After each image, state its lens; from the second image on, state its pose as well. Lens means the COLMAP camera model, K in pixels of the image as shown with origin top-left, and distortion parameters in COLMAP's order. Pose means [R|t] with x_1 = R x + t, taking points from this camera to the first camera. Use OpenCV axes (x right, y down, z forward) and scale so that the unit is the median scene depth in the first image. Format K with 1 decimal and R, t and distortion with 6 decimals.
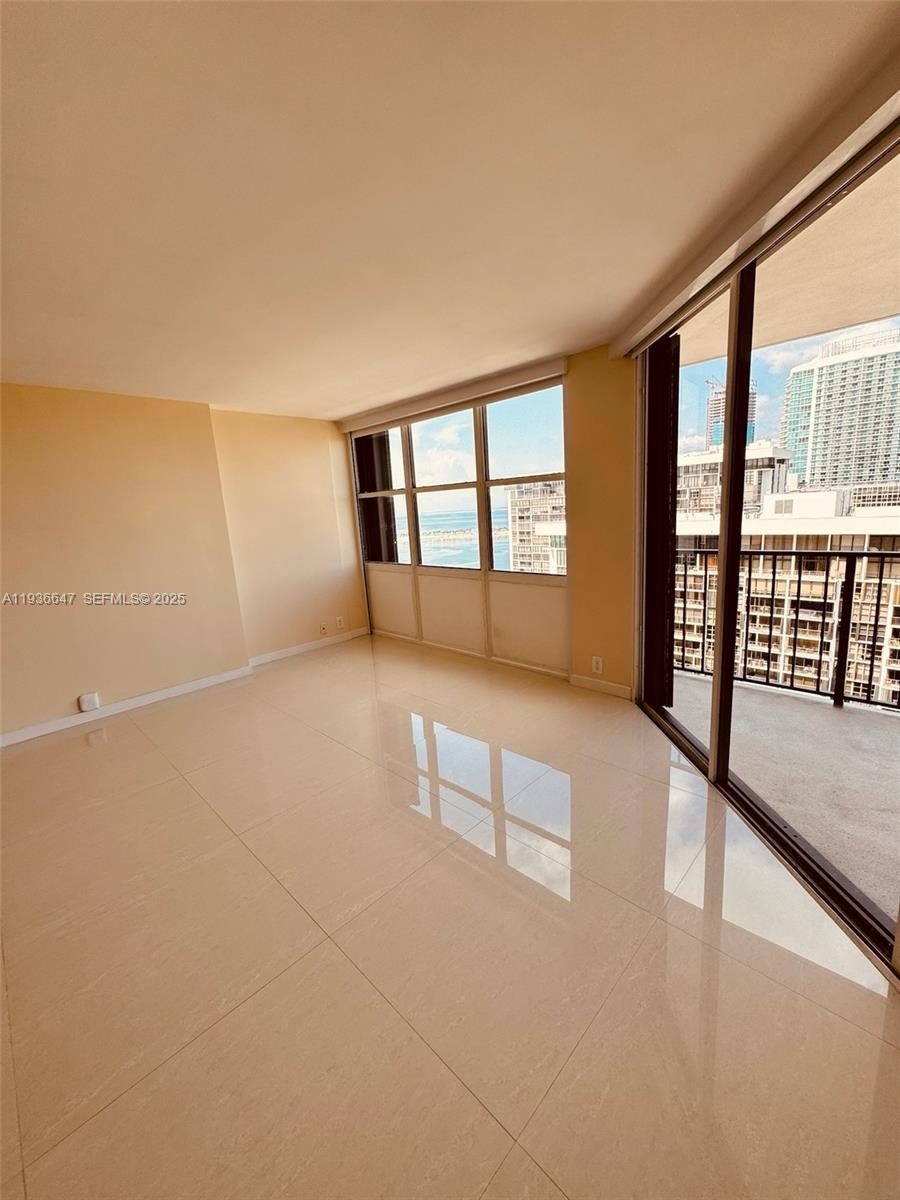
lens RADIAL K [[482.0, 0, 450.0], [0, 482.0, 600.0], [0, 0, 1]] dist [0.002052, -0.000279]
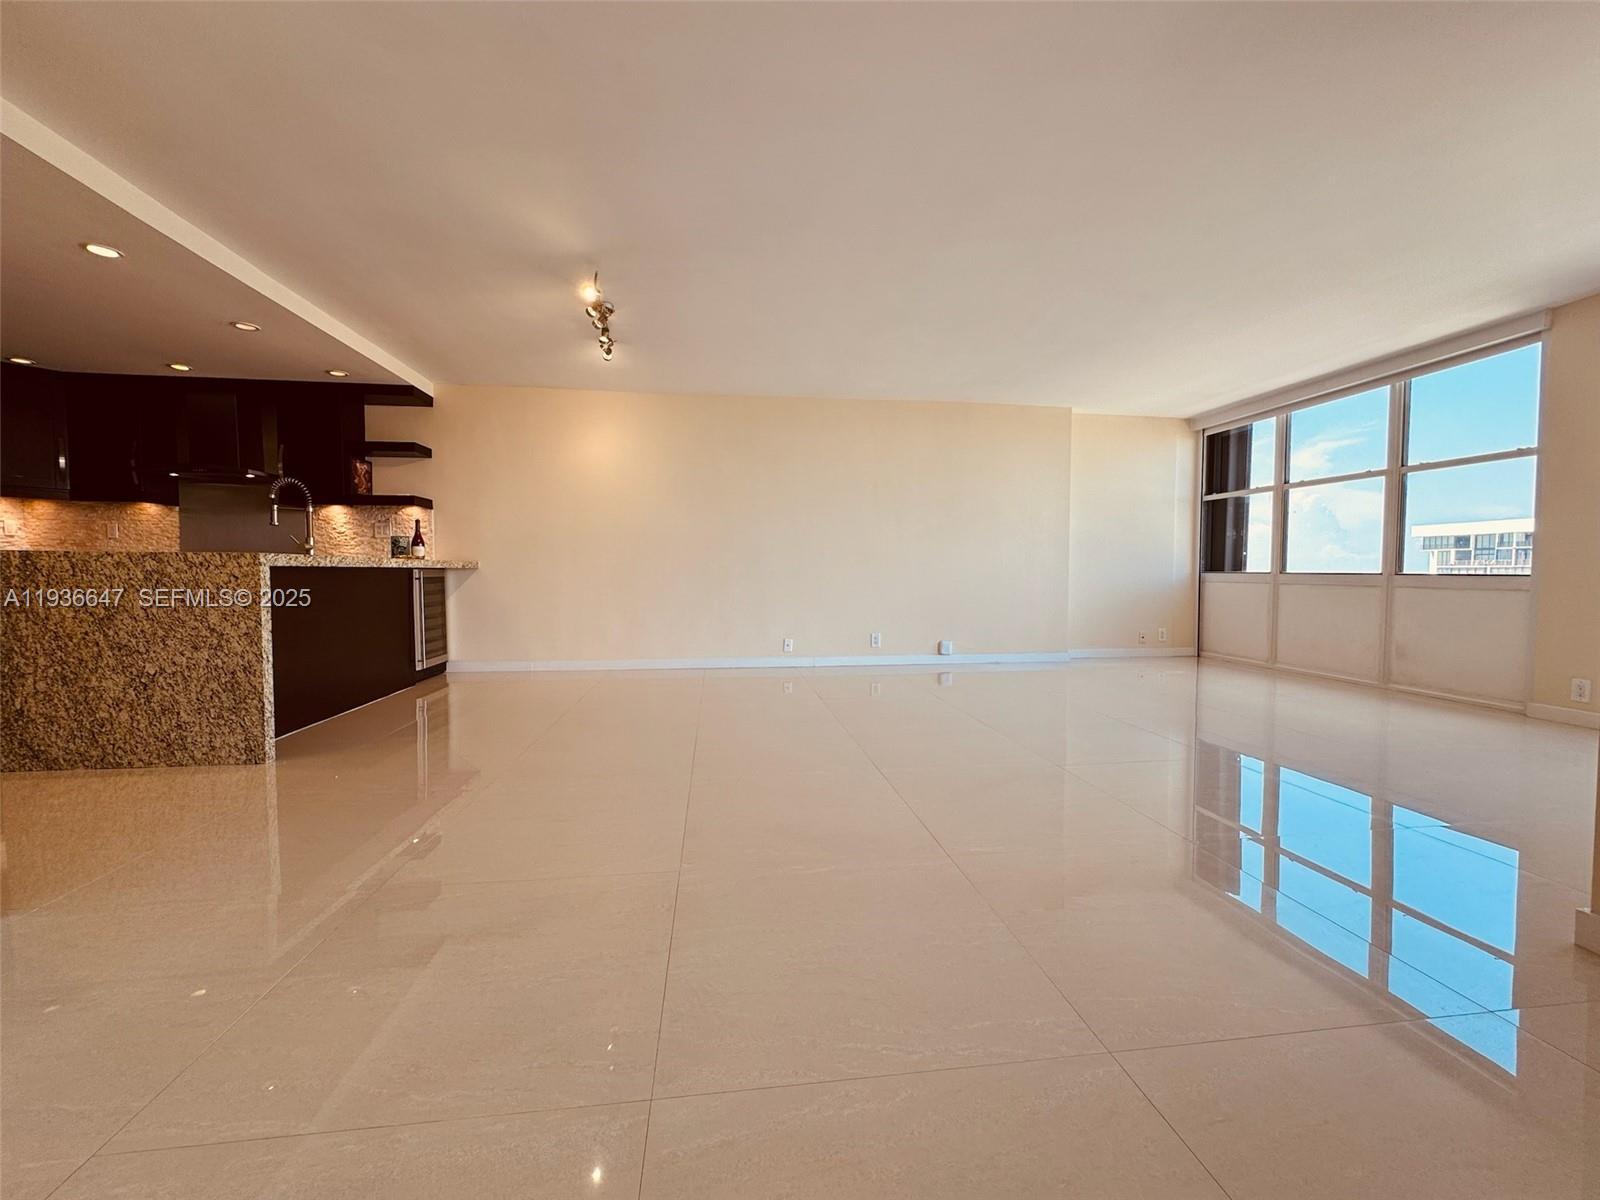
lens RADIAL K [[642.6, 0, 800.0], [0, 642.6, 600.0], [0, 0, 1]] dist [0.002052, -0.000279]
pose [[0.790190, 0.090801, -0.606099, -0.047609], [-0.166812, 0.983491, -0.070139, 0.208449], [0.589724, 0.156528, 0.792291, -0.416893]]
